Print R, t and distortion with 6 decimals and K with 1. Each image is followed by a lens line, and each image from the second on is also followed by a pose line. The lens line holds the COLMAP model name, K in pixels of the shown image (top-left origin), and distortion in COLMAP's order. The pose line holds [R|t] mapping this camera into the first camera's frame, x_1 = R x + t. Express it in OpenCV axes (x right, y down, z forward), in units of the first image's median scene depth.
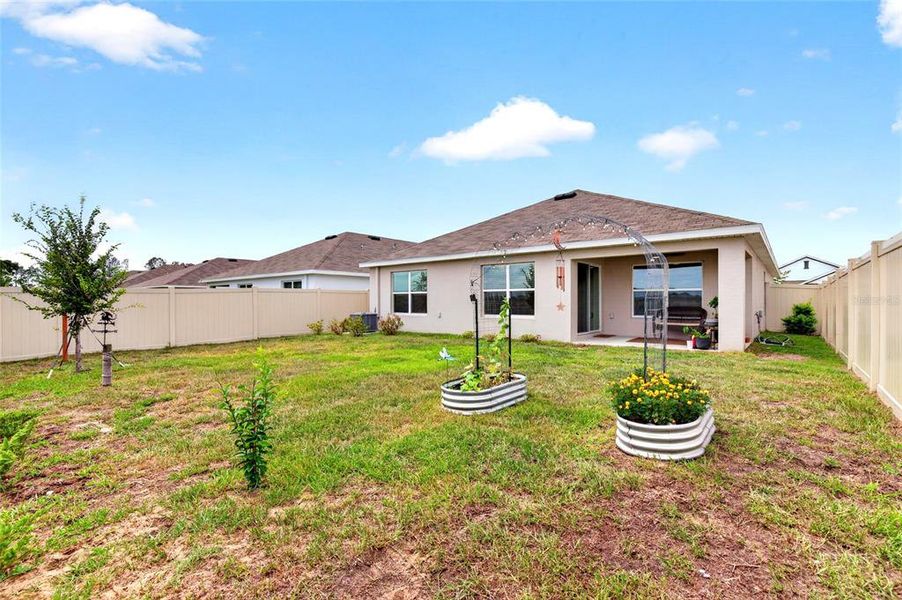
lens RADIAL K [[408.5, 0, 451.5], [0, 408.5, 301.3], [0, 0, 1]] dist [0.000690, 0.000060]
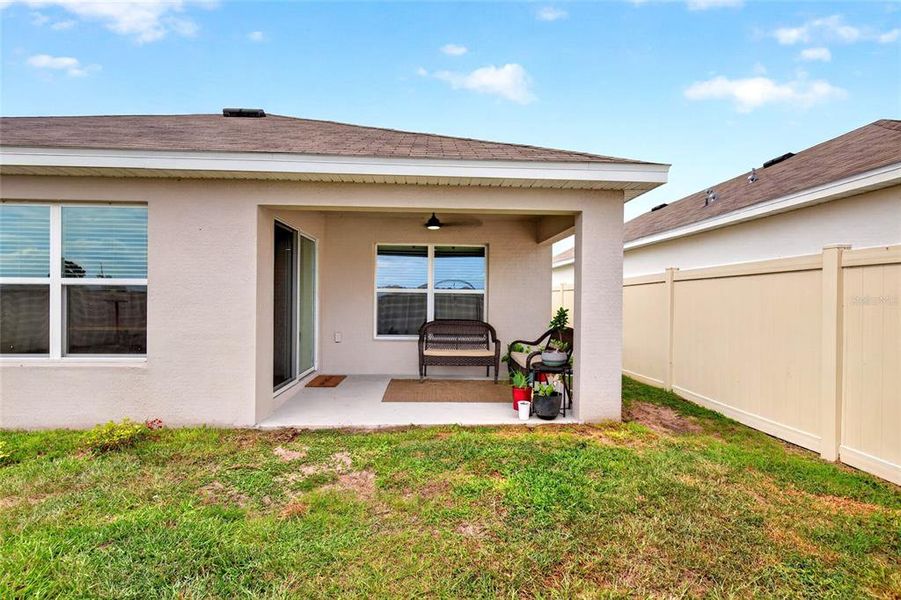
lens RADIAL K [[407.8, 0, 450.5], [0, 407.8, 300.0], [0, 0, 1]] dist [0.001461, 0.000255]
pose [[0.737653, 0.002865, 0.675174, 0.163079], [-0.007578, 0.999963, 0.004036, -0.018376], [-0.675138, -0.008094, 0.737647, 0.577399]]
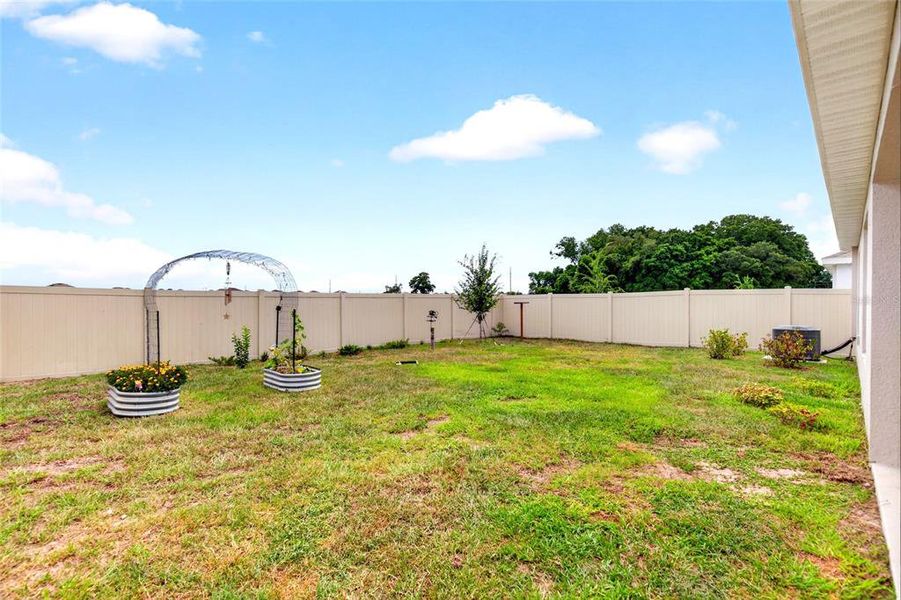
lens RADIAL K [[407.8, 0, 450.5], [0, 407.8, 300.0], [0, 0, 1]] dist [0.001461, 0.000255]
pose [[-0.088981, 0.005982, -0.996015, 0.613341], [-0.002958, 0.999976, 0.006270, -0.021990], [0.996029, 0.003504, -0.088961, 0.691901]]
